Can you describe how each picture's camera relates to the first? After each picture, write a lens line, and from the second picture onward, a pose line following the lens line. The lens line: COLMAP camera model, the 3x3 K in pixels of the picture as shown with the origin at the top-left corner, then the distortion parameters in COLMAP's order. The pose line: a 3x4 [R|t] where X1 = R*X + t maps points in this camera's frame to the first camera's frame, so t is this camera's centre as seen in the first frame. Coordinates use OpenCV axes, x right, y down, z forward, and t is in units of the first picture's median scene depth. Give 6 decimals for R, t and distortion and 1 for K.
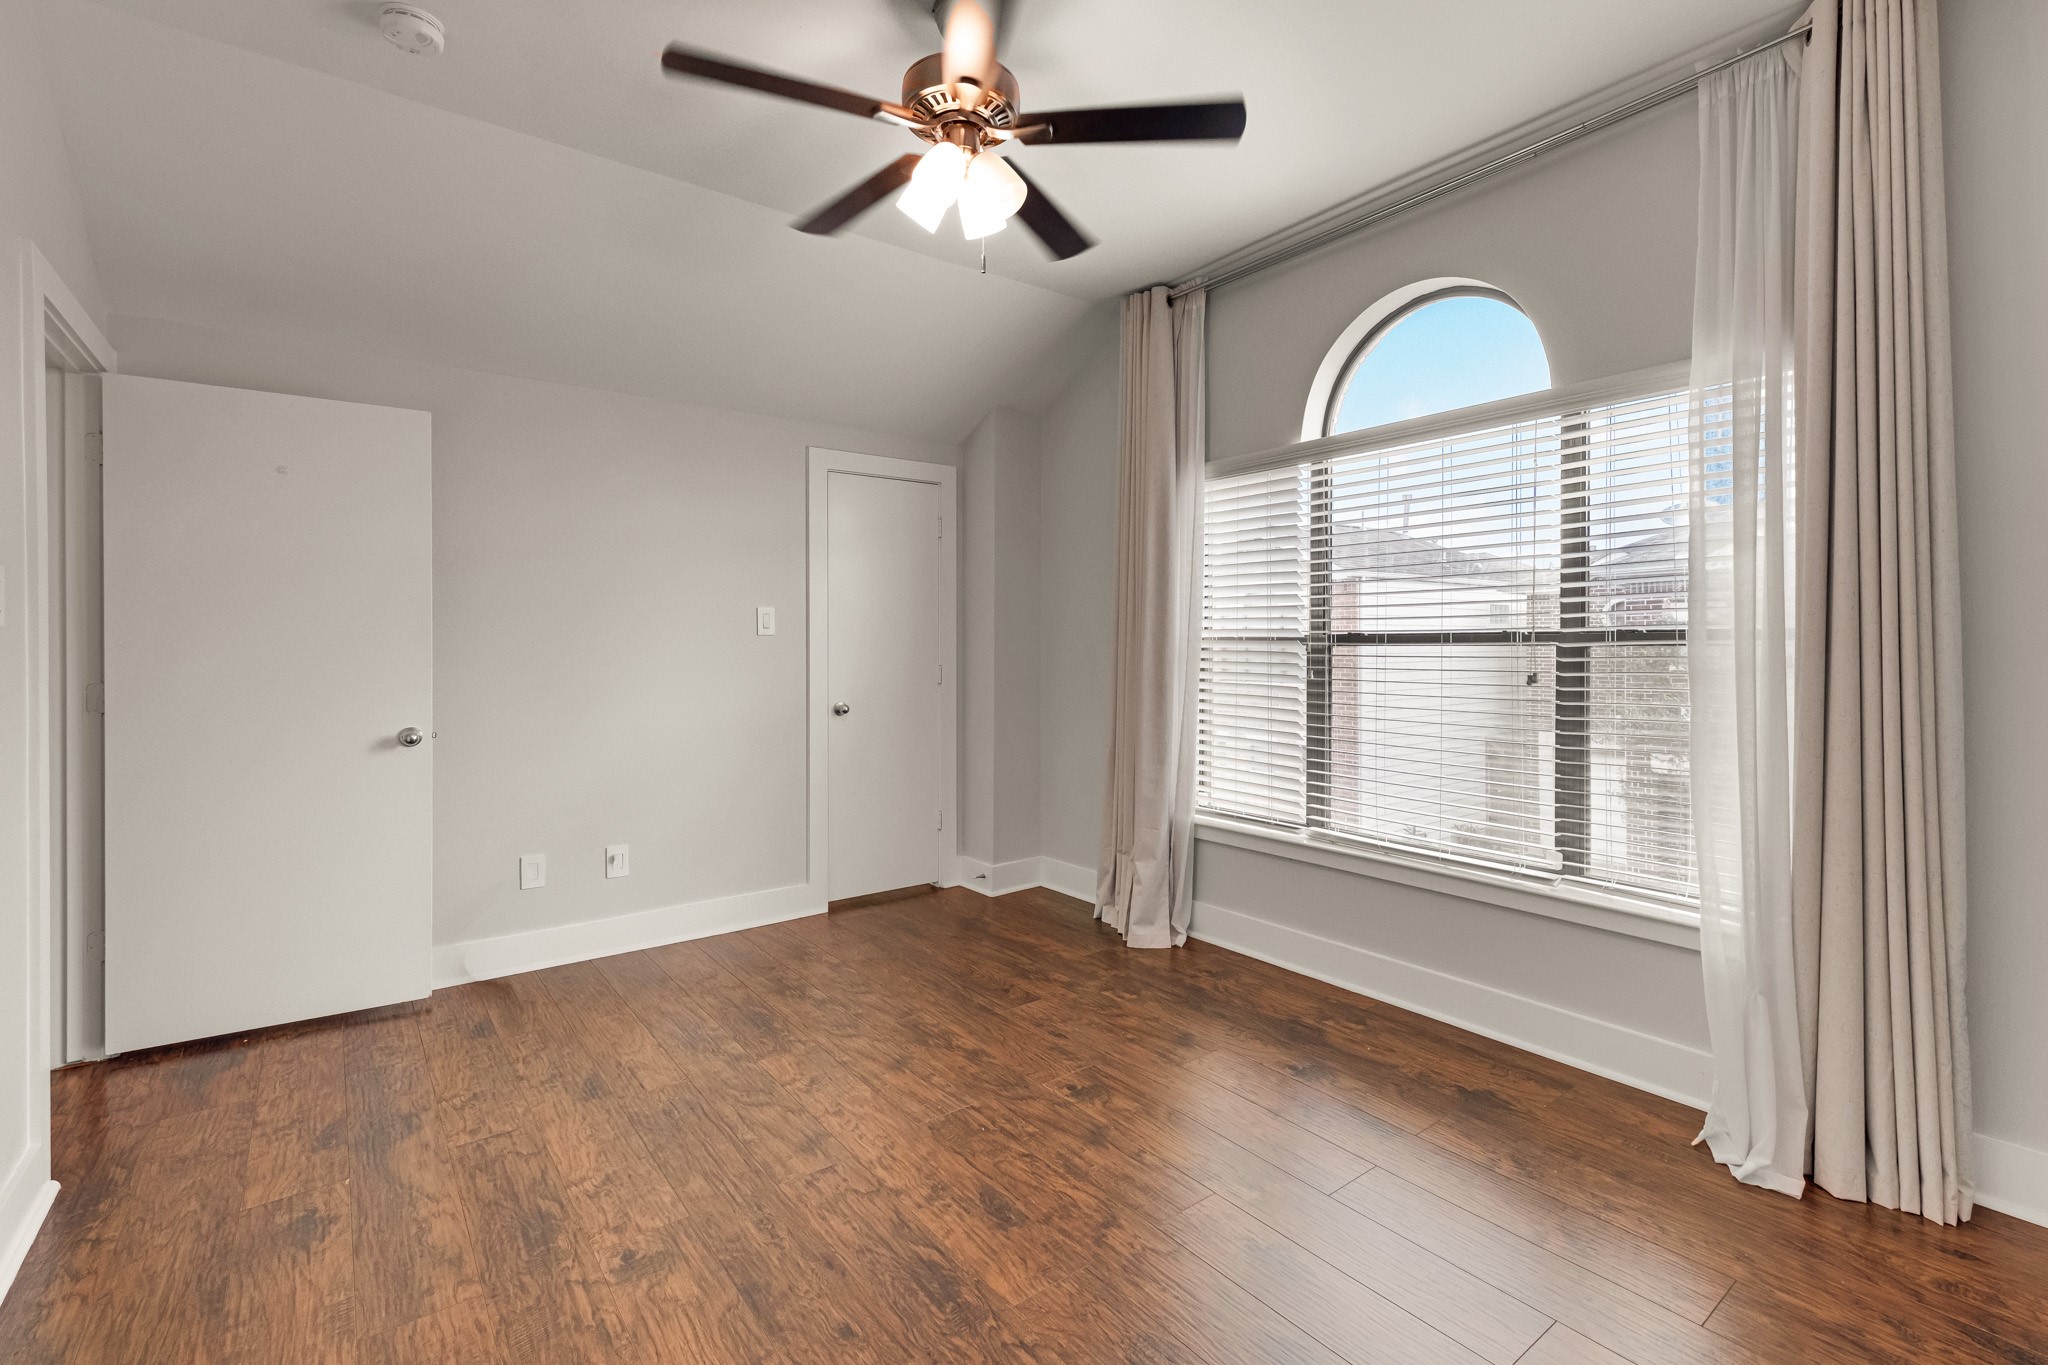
lens RADIAL K [[905.6, 0, 1014.6], [0, 905.6, 636.7], [0, 0, 1]] dist [0.022123, -0.008765]
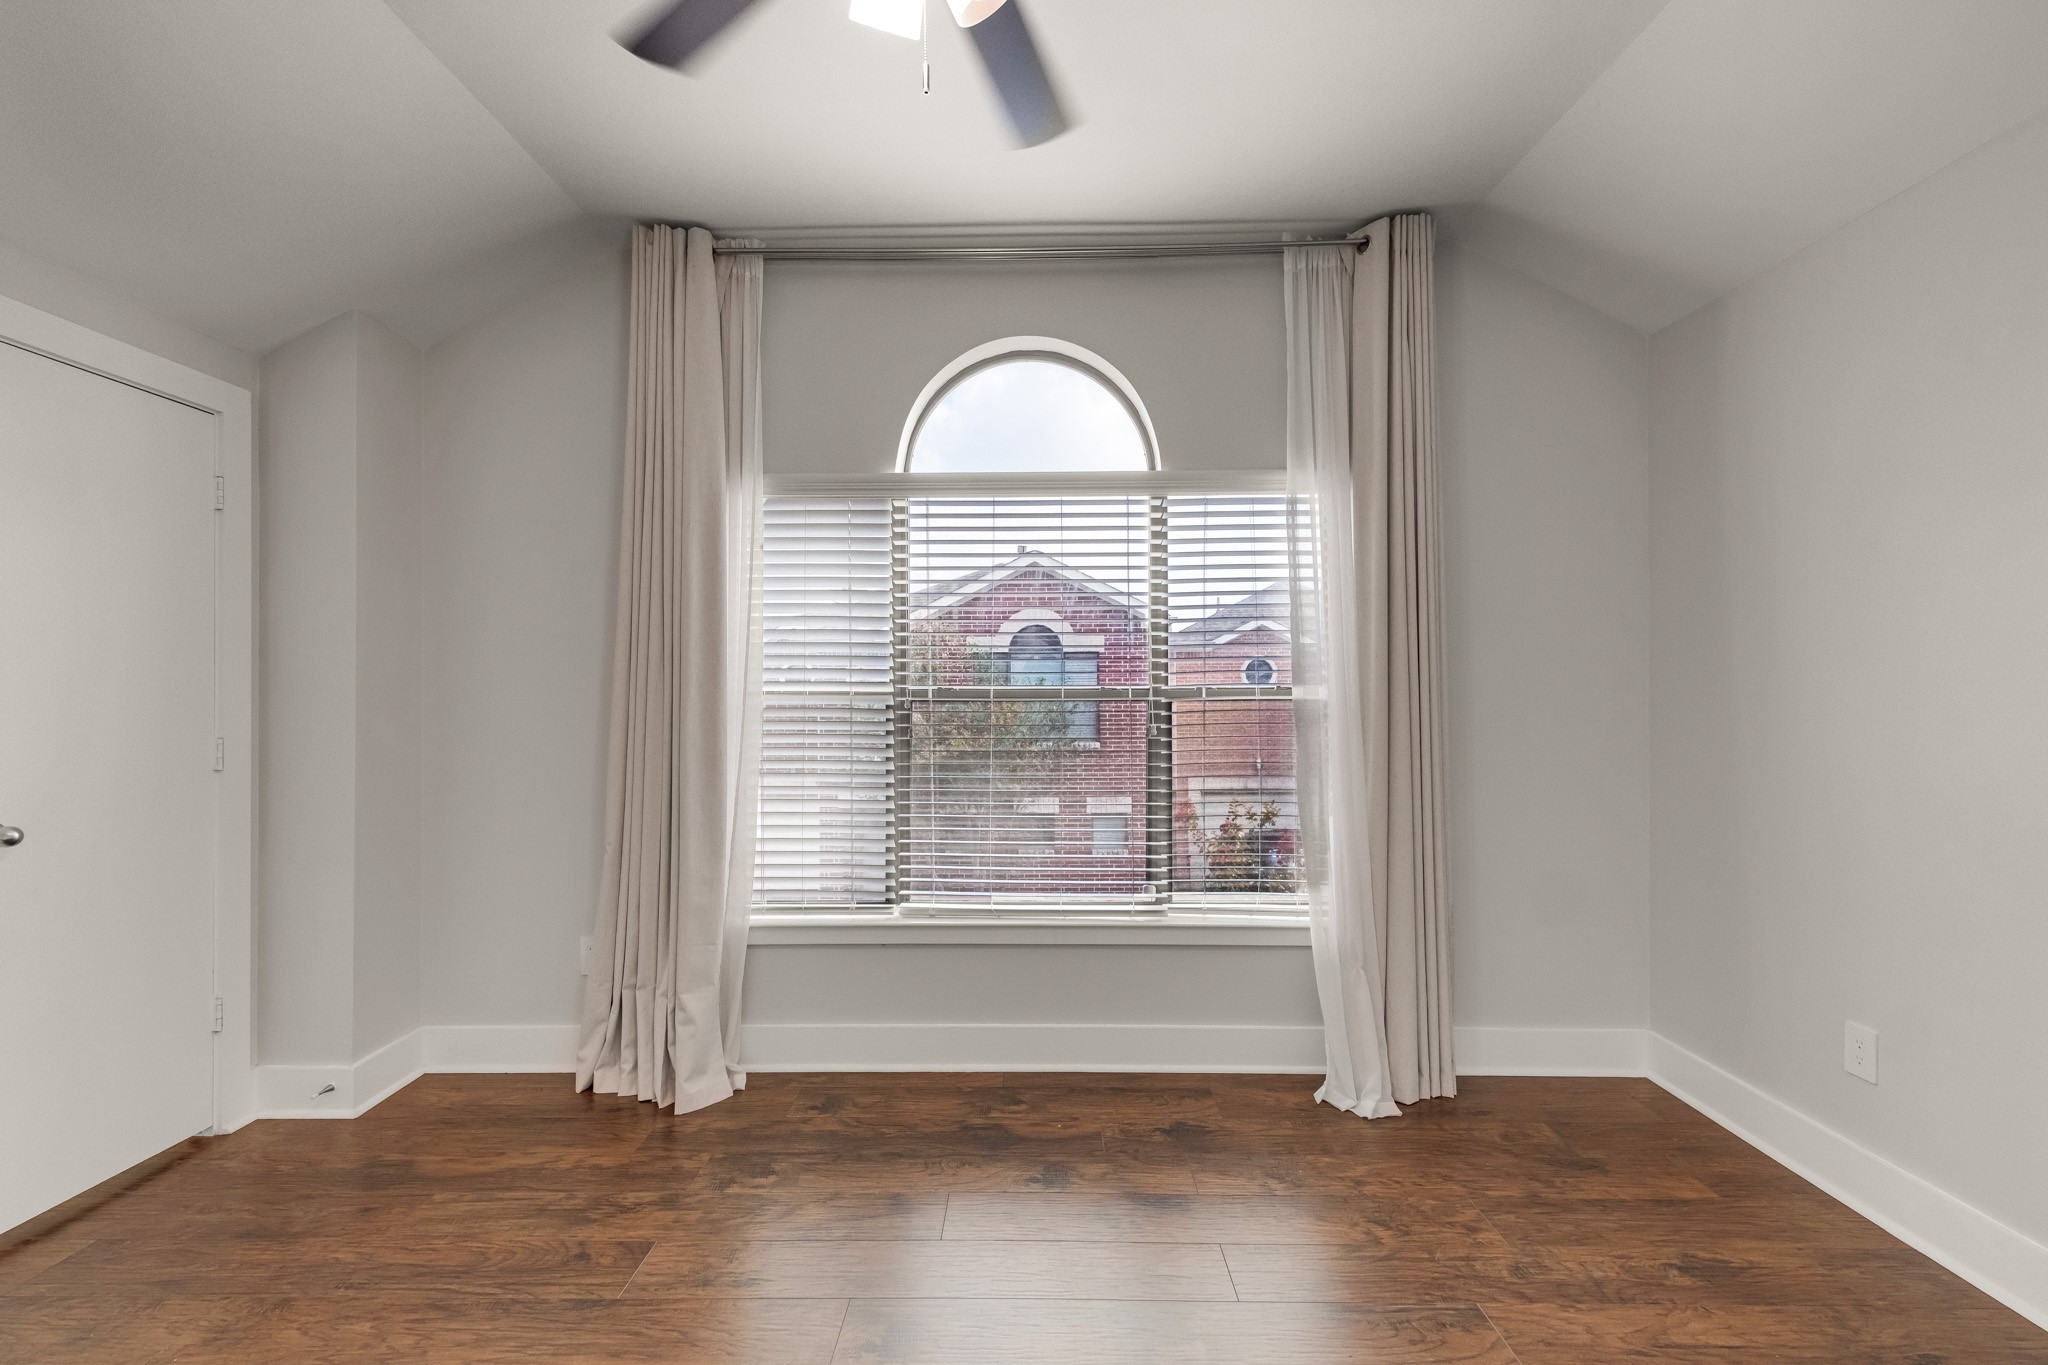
lens RADIAL K [[898.7, 0, 1017.9], [0, 898.7, 686.3], [0, 0, 1]] dist [0.017697, -0.007726]
pose [[0.613921, 0.007938, 0.789328, -0.335000], [-0.006195, 0.999967, -0.005239, -0.000879], [-0.789343, -0.001673, 0.613950, 0.399864]]
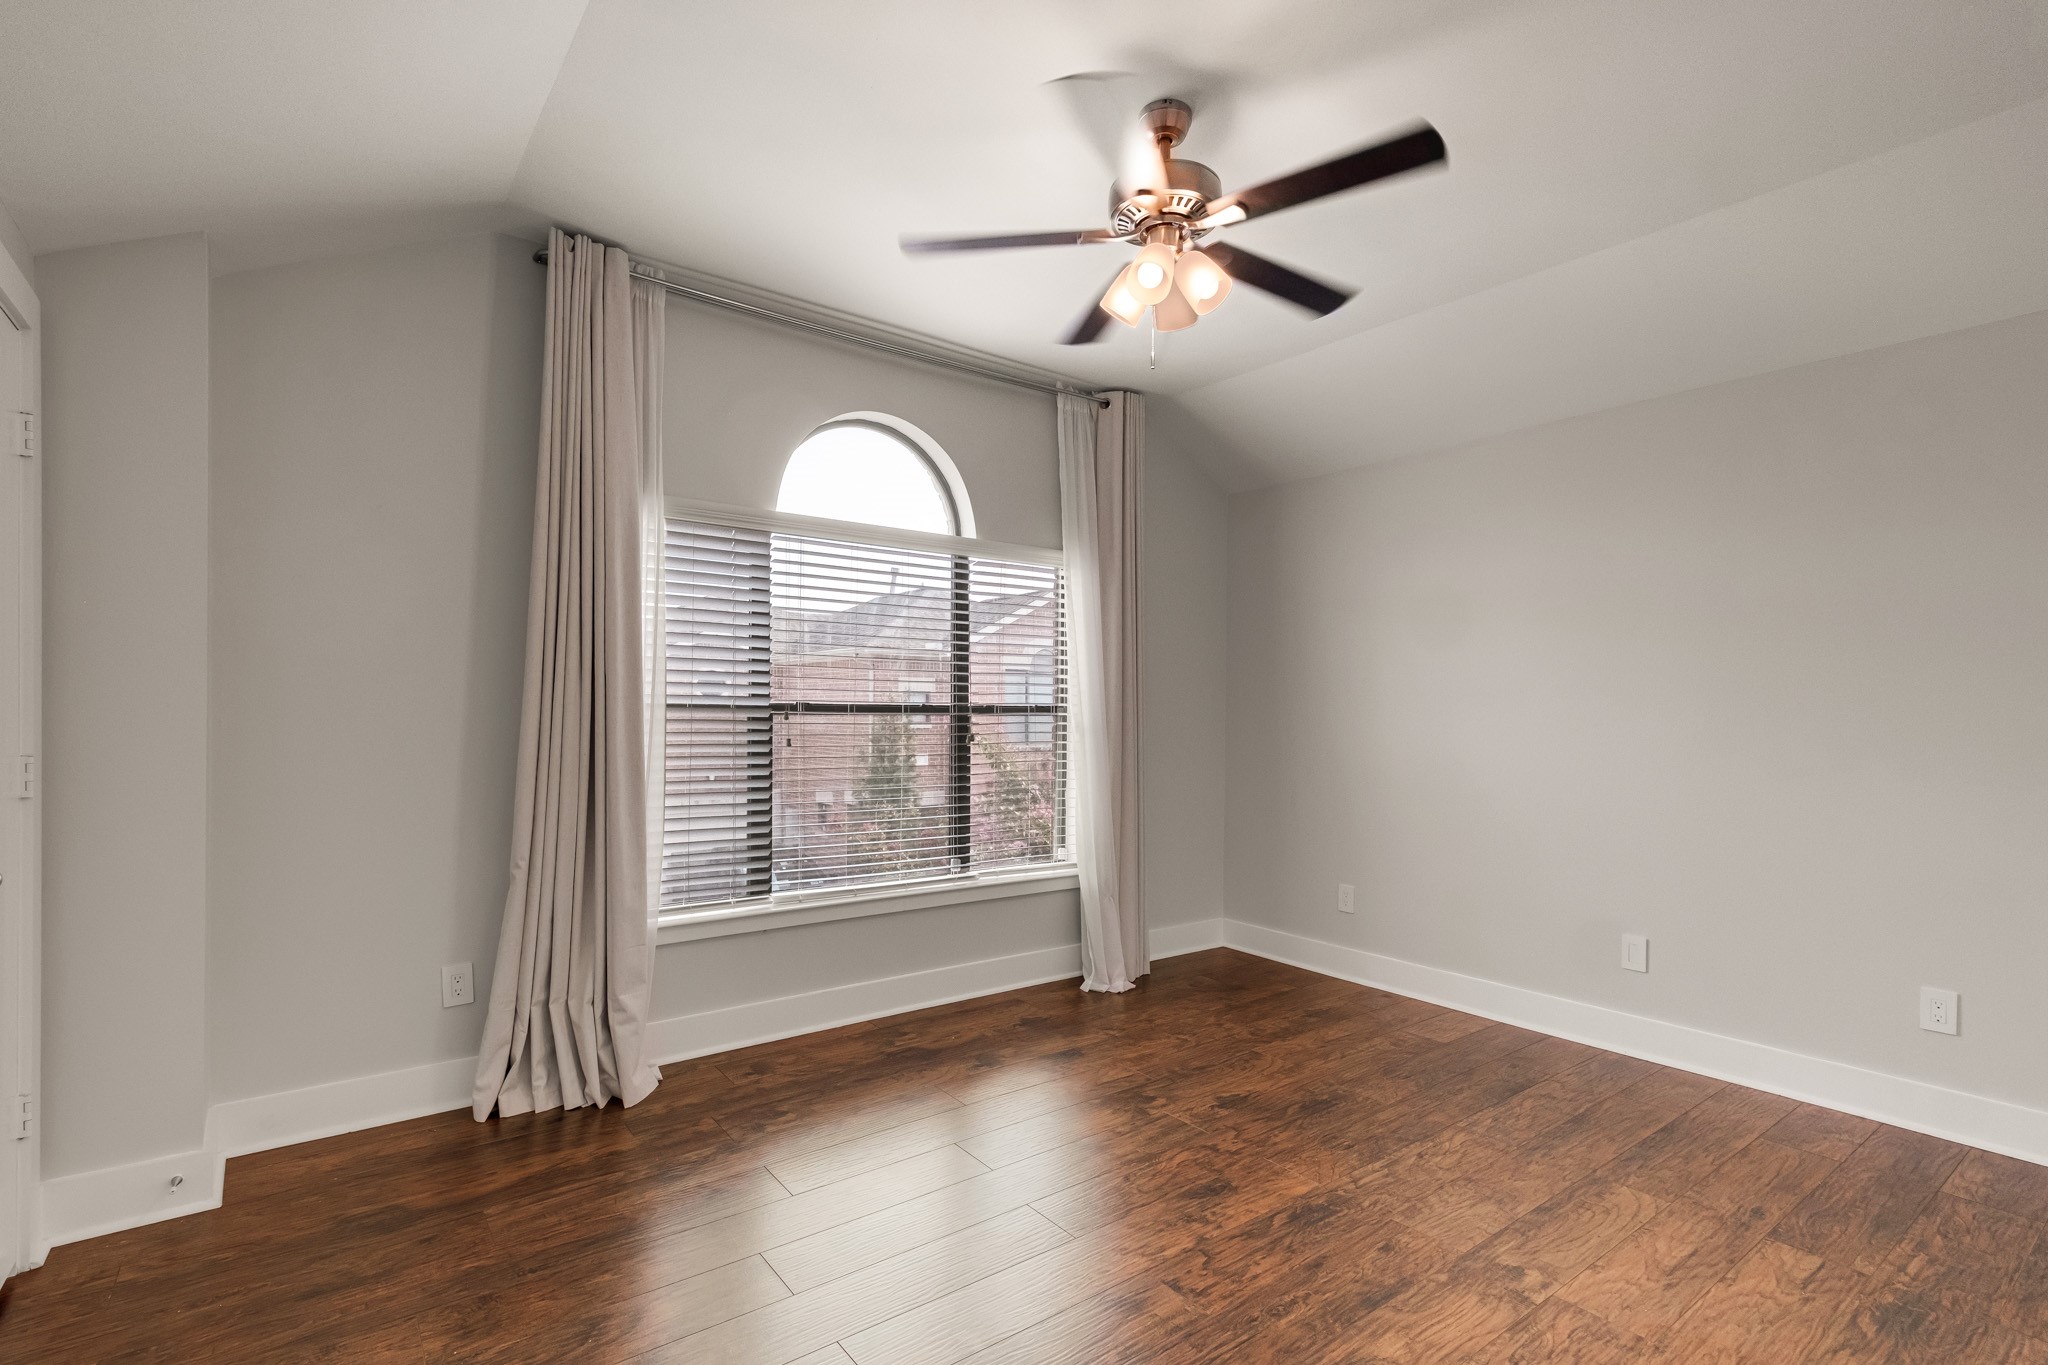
lens RADIAL K [[953.8, 0, 1019.6], [0, 953.8, 712.5], [0, 0, 1]] dist [0.004266, -0.000362]
pose [[0.003473, 0.004181, 0.999985, -0.804036], [-0.016405, 0.999857, -0.004124, 0.008360], [-0.999859, -0.016390, 0.003541, 0.796304]]
